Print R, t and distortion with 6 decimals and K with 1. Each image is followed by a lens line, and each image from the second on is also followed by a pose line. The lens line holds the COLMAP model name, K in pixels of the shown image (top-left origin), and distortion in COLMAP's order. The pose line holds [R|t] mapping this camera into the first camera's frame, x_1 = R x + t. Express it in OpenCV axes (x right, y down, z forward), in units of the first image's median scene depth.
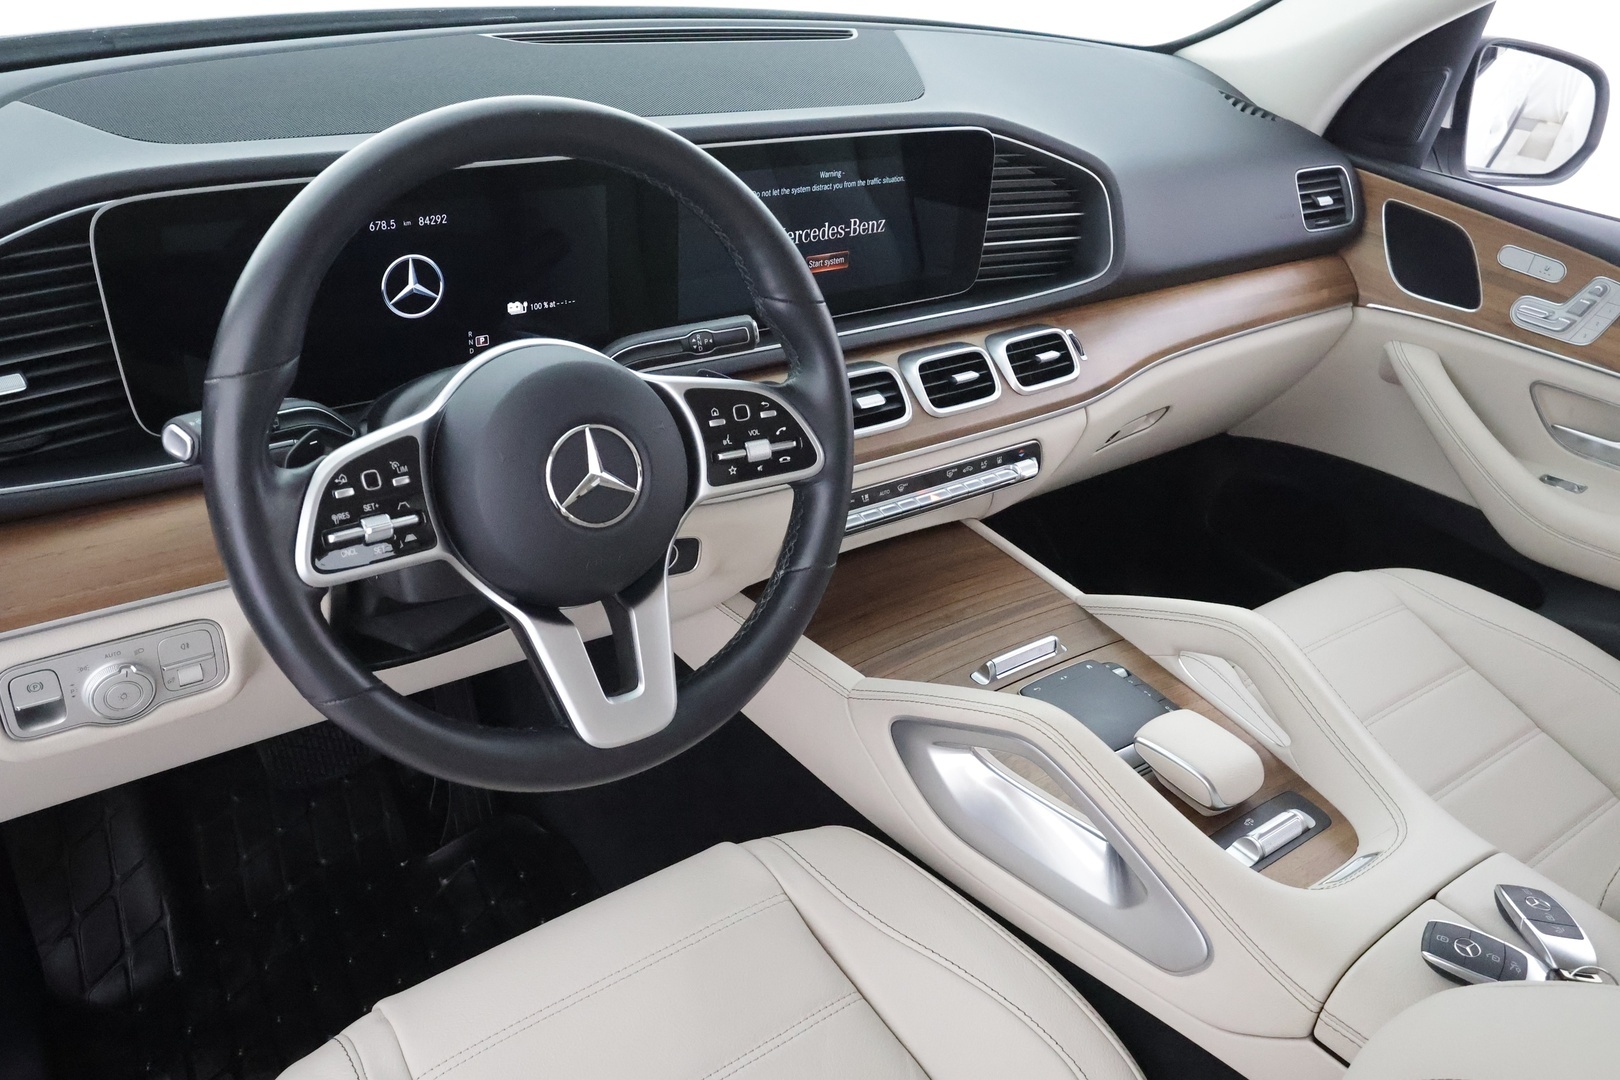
lens RADIAL K [[1387.3, 0, 904.6], [0, 1387.3, 542.4], [0, 0, 1]] dist [0.004592, 0.001084]
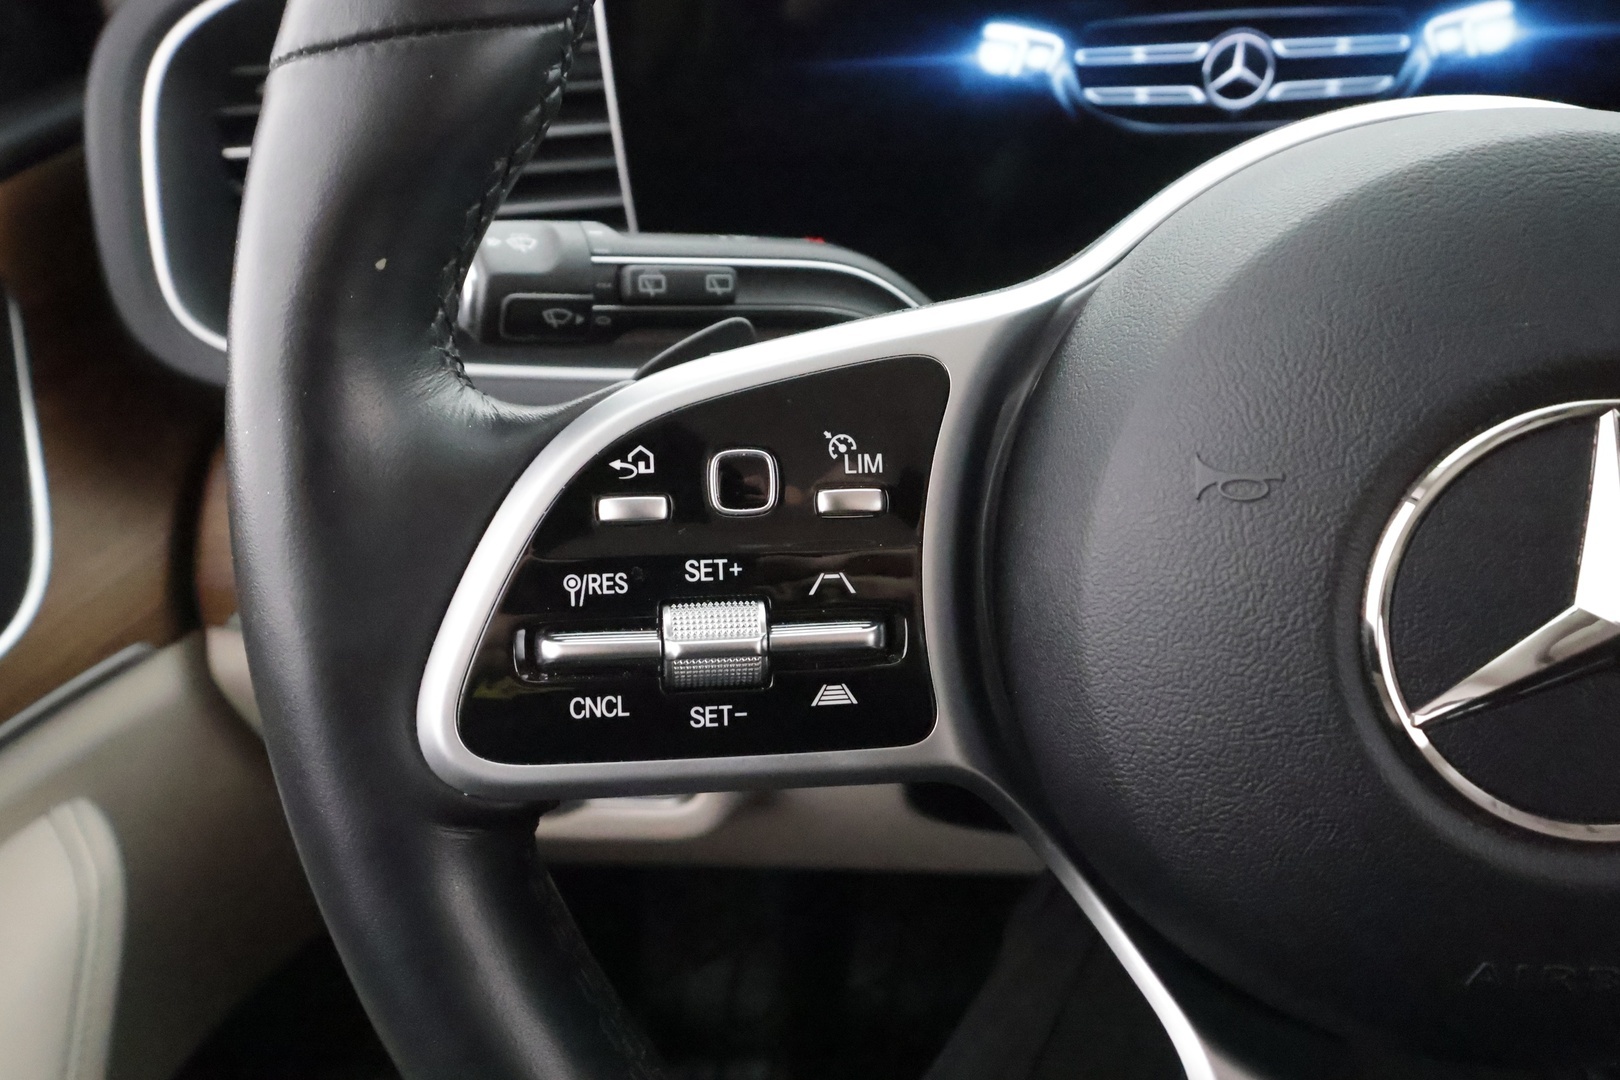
lens RADIAL K [[1387.3, 0, 904.6], [0, 1387.3, 542.4], [0, 0, 1]] dist [0.004592, 0.001084]
pose [[0.744681, 0.203837, -0.635532, -0.110932], [-0.205191, 0.976025, 0.072614, -0.041836], [0.635096, 0.076331, 0.768652, 0.538501]]
